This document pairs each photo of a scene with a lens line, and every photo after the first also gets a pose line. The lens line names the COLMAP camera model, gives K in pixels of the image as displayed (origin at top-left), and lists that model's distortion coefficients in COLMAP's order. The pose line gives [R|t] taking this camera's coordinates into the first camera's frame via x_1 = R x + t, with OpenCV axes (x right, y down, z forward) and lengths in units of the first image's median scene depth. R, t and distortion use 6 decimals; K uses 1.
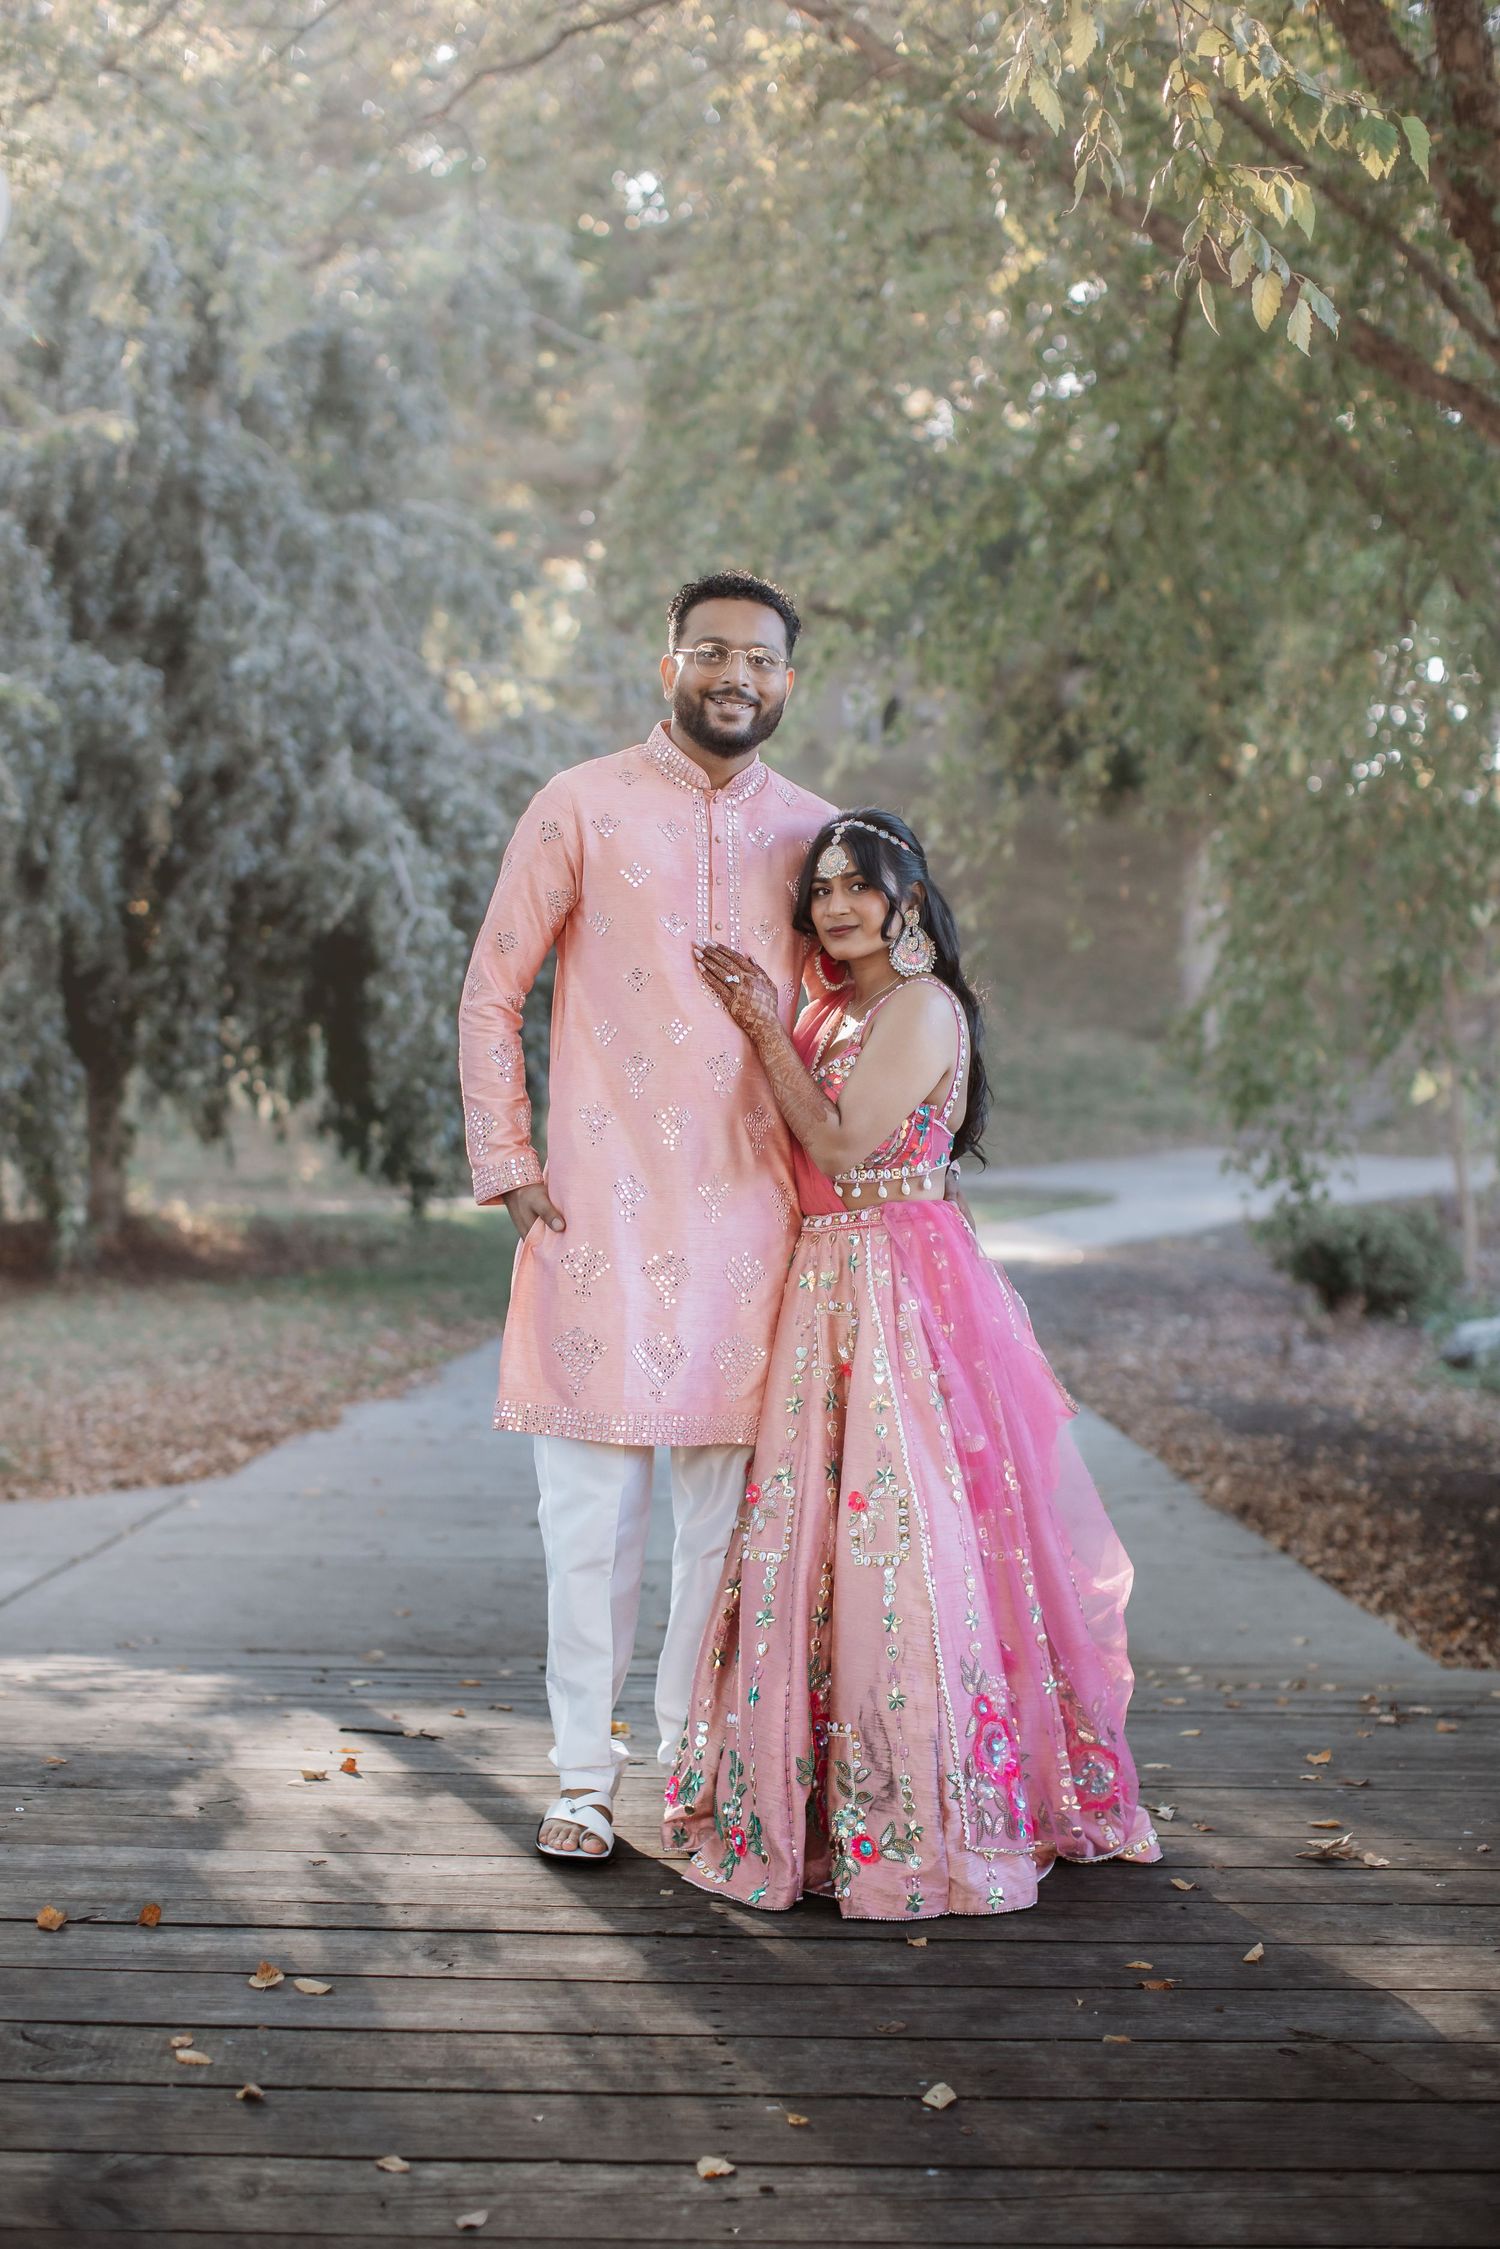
lens RADIAL K [[9090.3, 0, 750.0], [0, 9090.3, 1124.5], [0, 0, 1]] dist [-0.277837, 1.077025]
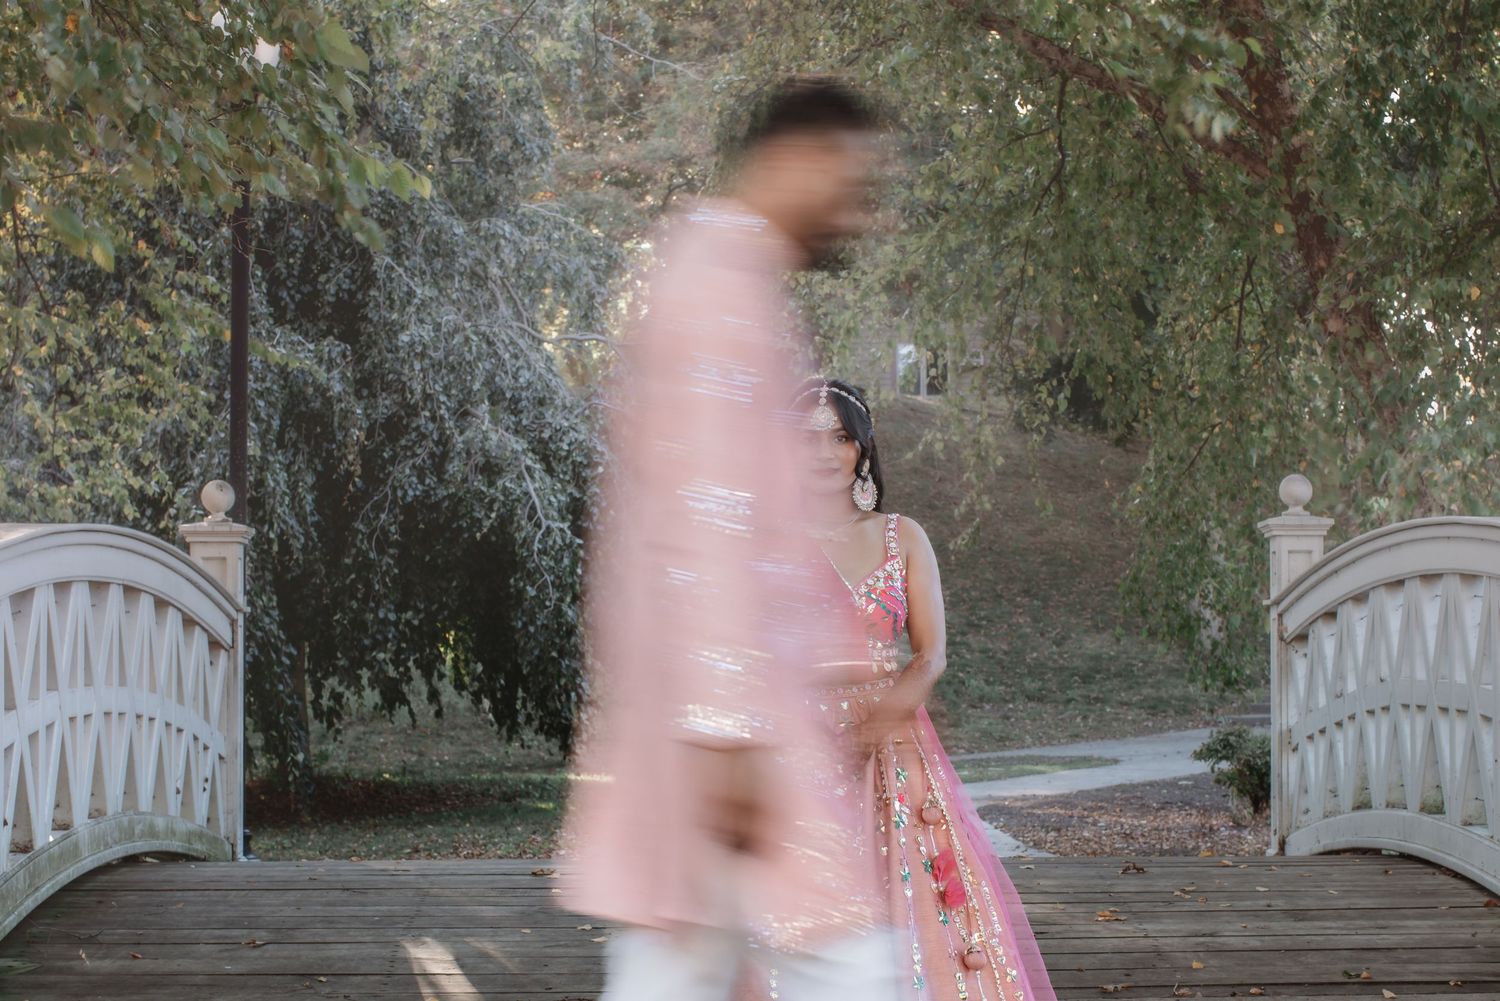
lens RADIAL K [[3370.5, 0, 750.0], [0, 3370.5, 500.5], [0, 0, 1]] dist [-0.181158, -0.467902]
pose [[0.999632, -0.026704, -0.004869, -0.004875], [0.026687, 0.999637, -0.003688, -0.024387], [0.004966, 0.003557, 0.999981, 0.518942]]
